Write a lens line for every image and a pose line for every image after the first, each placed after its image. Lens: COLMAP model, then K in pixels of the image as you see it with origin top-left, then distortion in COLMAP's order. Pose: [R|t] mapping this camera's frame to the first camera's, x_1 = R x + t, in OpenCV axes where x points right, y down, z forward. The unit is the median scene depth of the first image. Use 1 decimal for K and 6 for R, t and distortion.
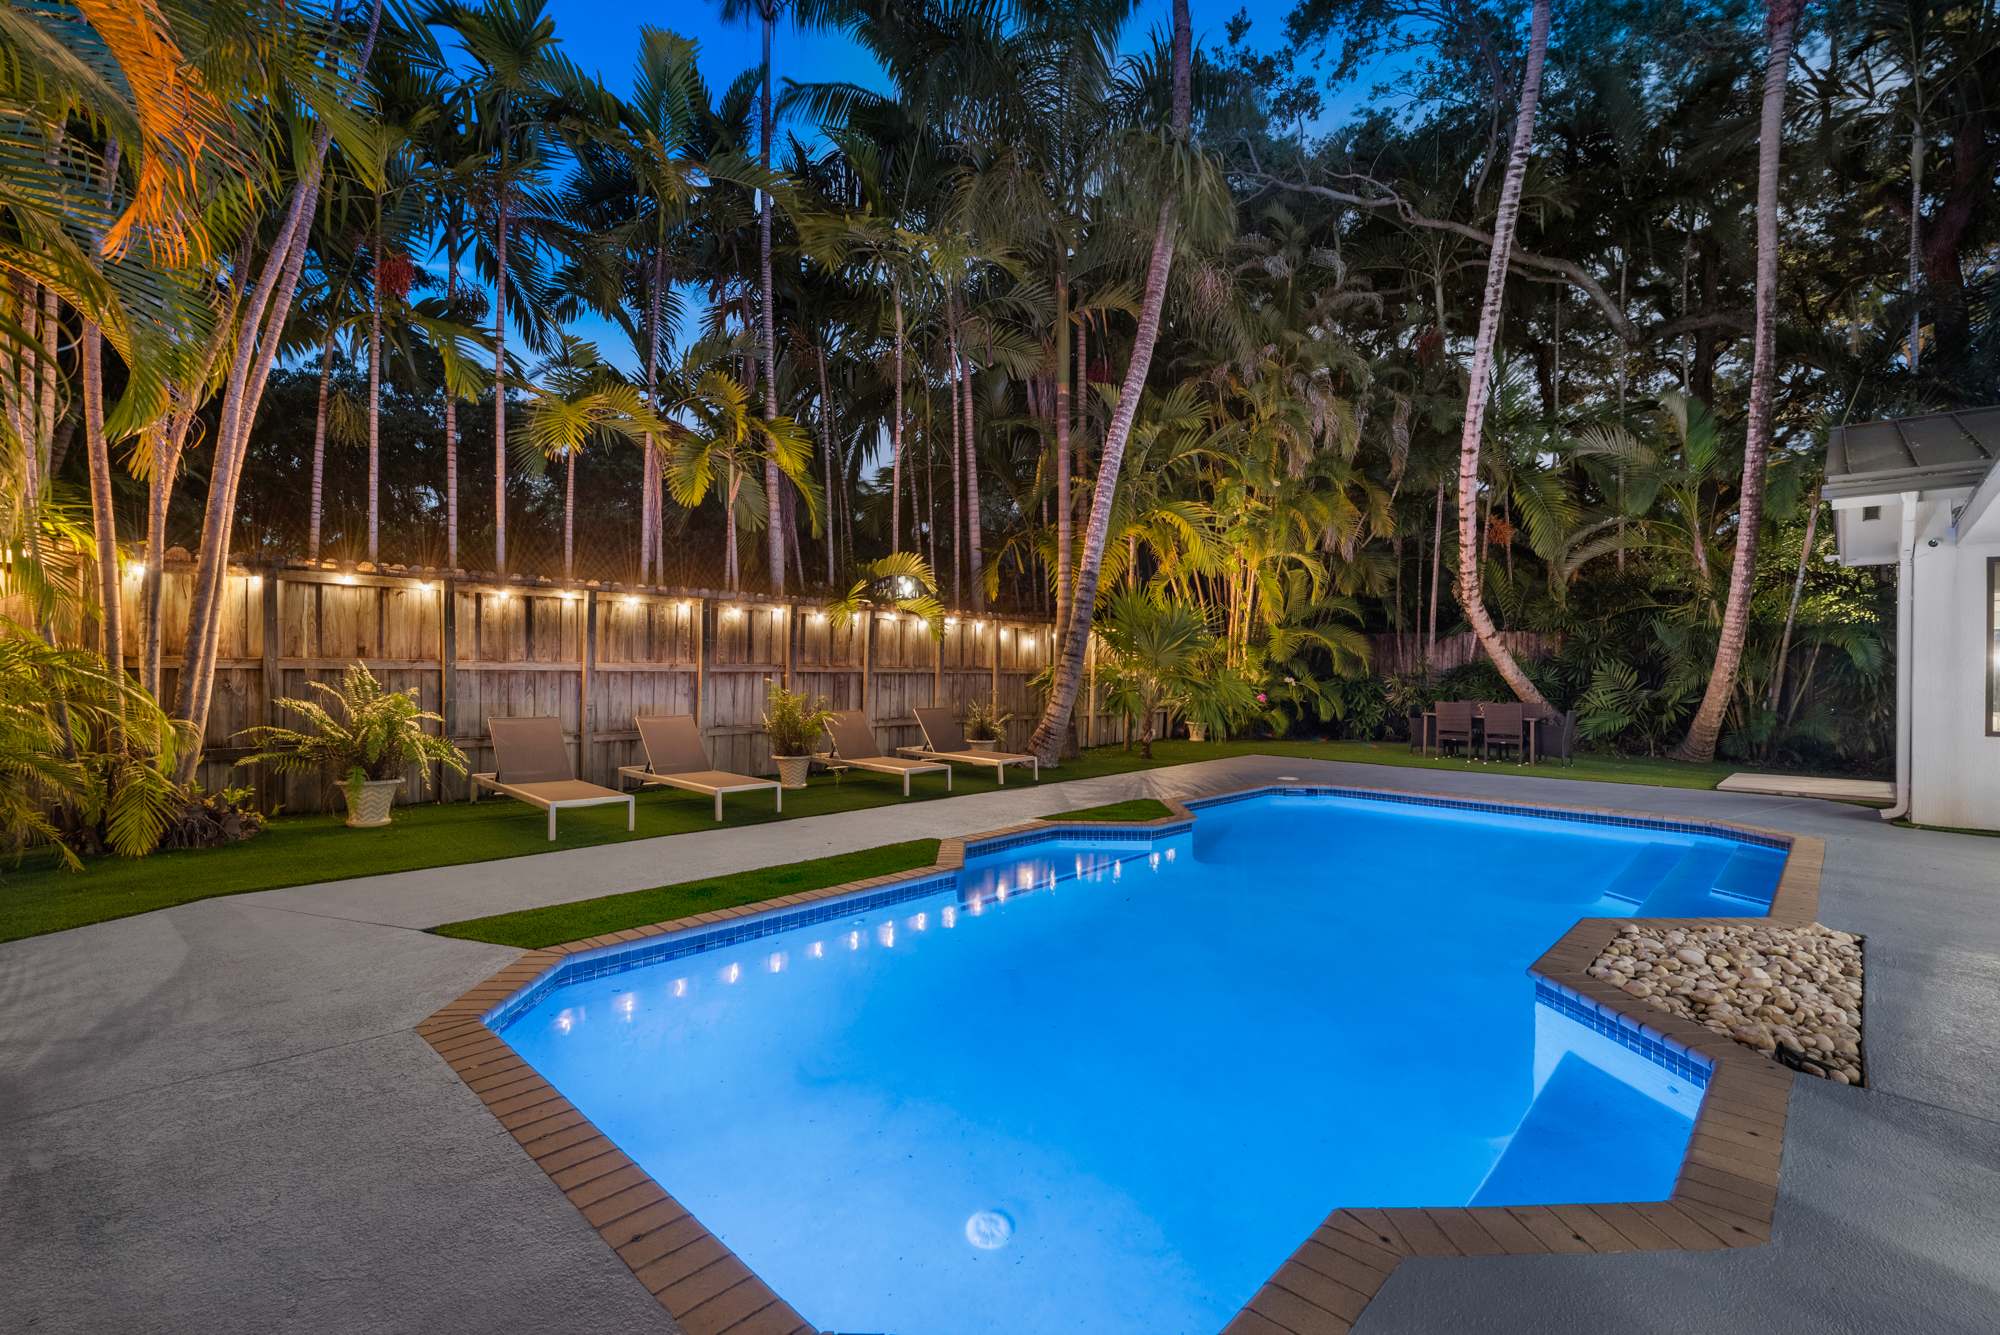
lens RADIAL K [[845.3, 0, 987.0], [0, 845.3, 669.3], [0, 0, 1]] dist [0.007812, -0.000486]
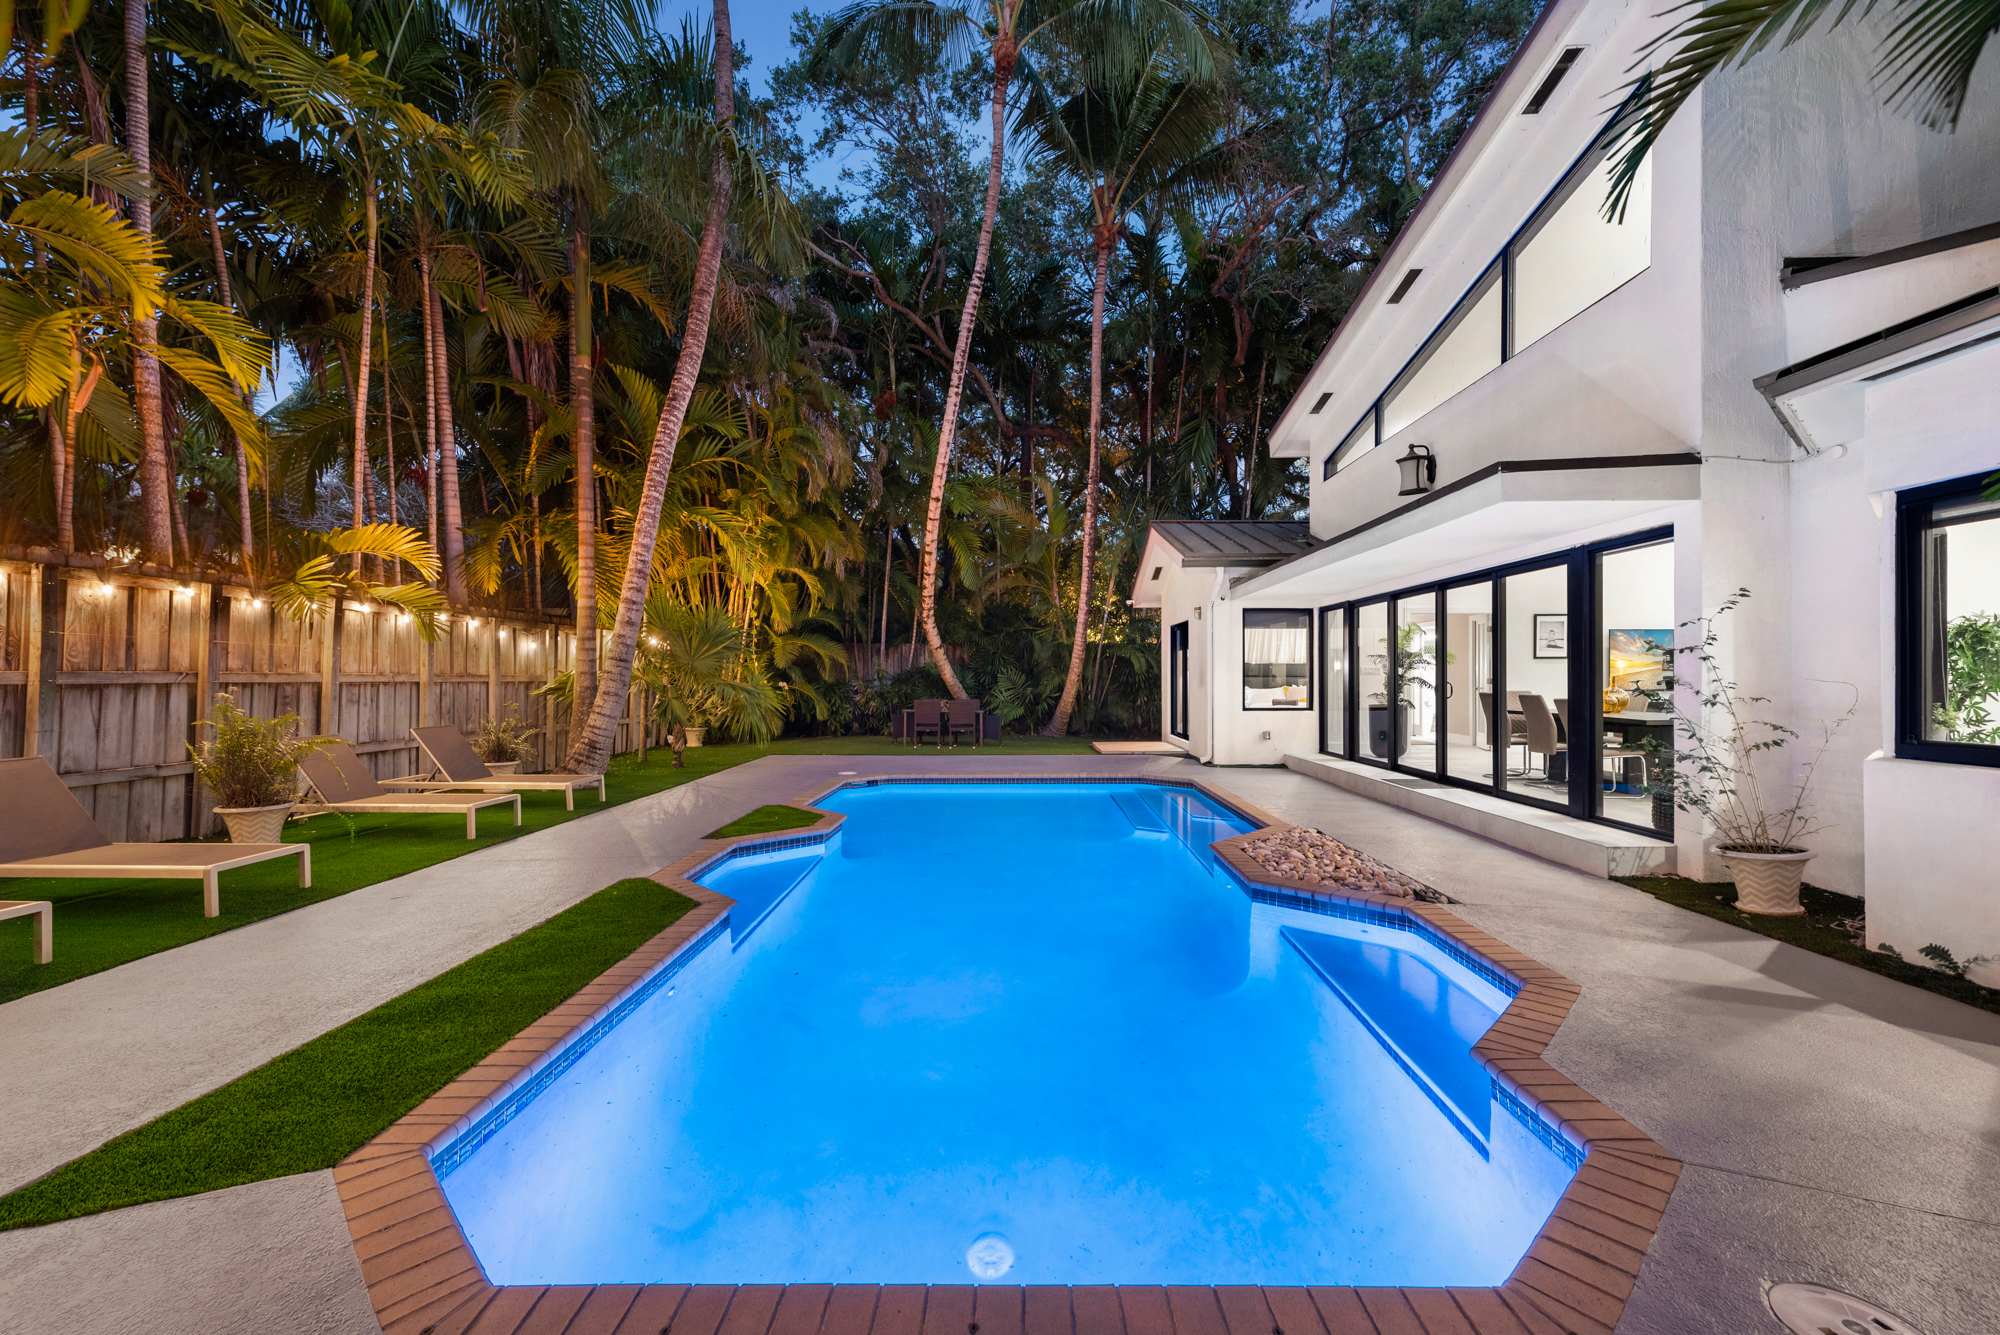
lens RADIAL K [[797.7, 0, 996.9], [0, 797.7, 673.7], [0, 0, 1]] dist [0.003630, -0.001525]
pose [[0.722992, -0.004777, 0.690840, -0.179829], [0.004785, 0.999987, 0.001907, -0.002039], [-0.690839, 0.001927, 0.723006, 0.088783]]
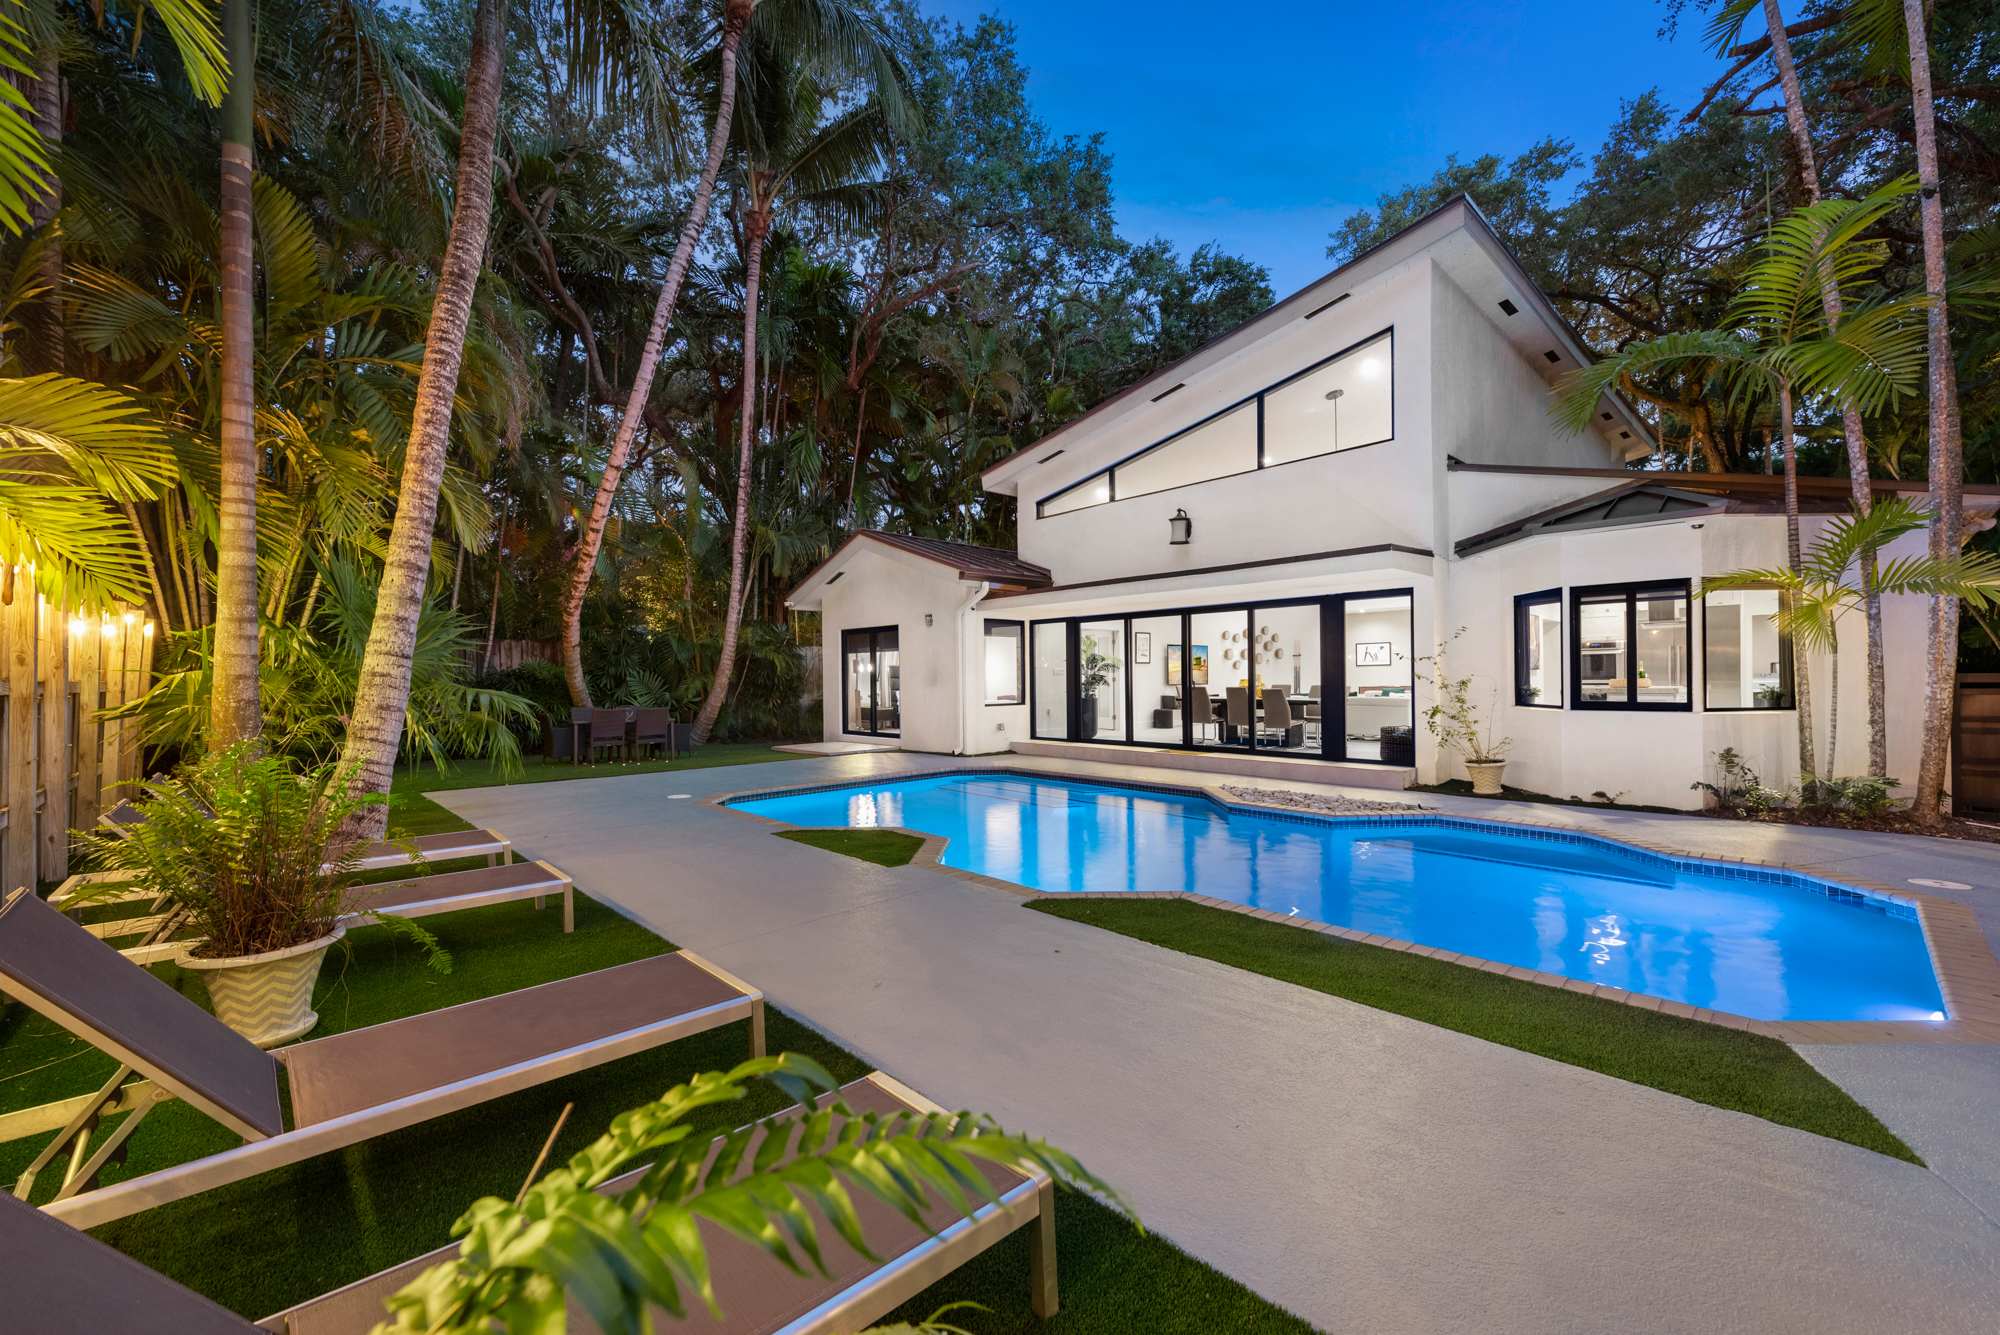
lens RADIAL K [[797.7, 0, 969.0], [0, 797.7, 671.5], [0, 0, 1]] dist [0.003630, -0.001525]
pose [[0.040960, 0.000821, 0.999160, -0.396881], [0.006708, 0.999977, -0.001096, -0.002093], [-0.999138, 0.006747, 0.040954, 0.527729]]
